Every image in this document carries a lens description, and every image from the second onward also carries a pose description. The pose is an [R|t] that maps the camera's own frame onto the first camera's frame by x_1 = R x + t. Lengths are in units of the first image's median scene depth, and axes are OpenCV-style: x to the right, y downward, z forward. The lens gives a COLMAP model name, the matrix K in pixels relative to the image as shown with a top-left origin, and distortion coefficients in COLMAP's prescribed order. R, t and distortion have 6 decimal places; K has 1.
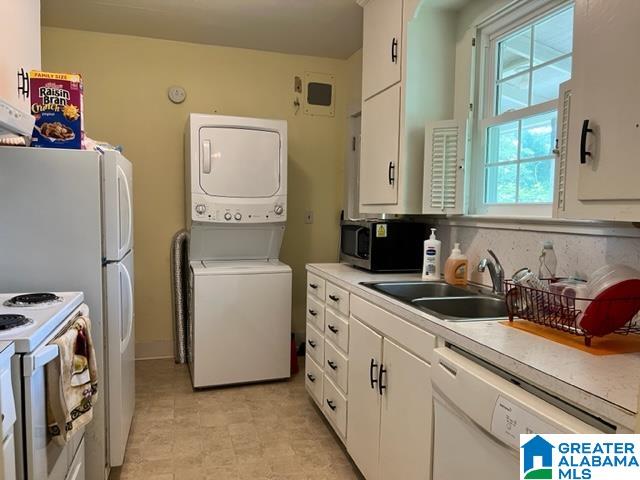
lens RADIAL K [[483.0, 0, 319.3], [0, 483.0, 245.6], [0, 0, 1]] dist [0.079958, -0.086611]
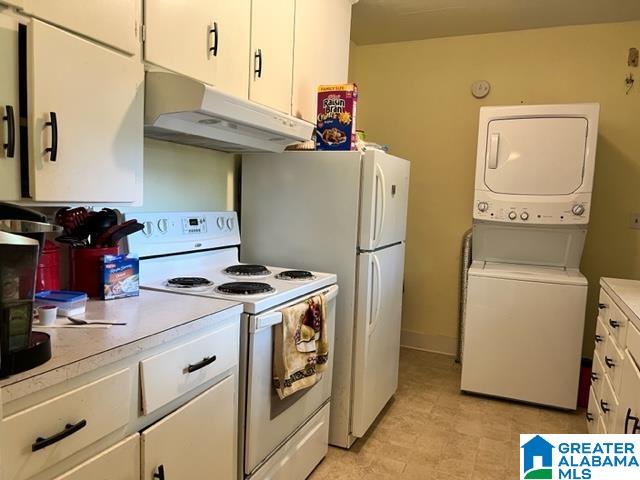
lens RADIAL K [[483.0, 0, 319.3], [0, 483.0, 245.6], [0, 0, 1]] dist [0.079958, -0.086611]
pose [[0.770645, 0.076225, -0.632689, 0.150235], [-0.076457, 0.996709, 0.026953, -0.000865], [0.632661, 0.027602, 0.773937, 0.073896]]
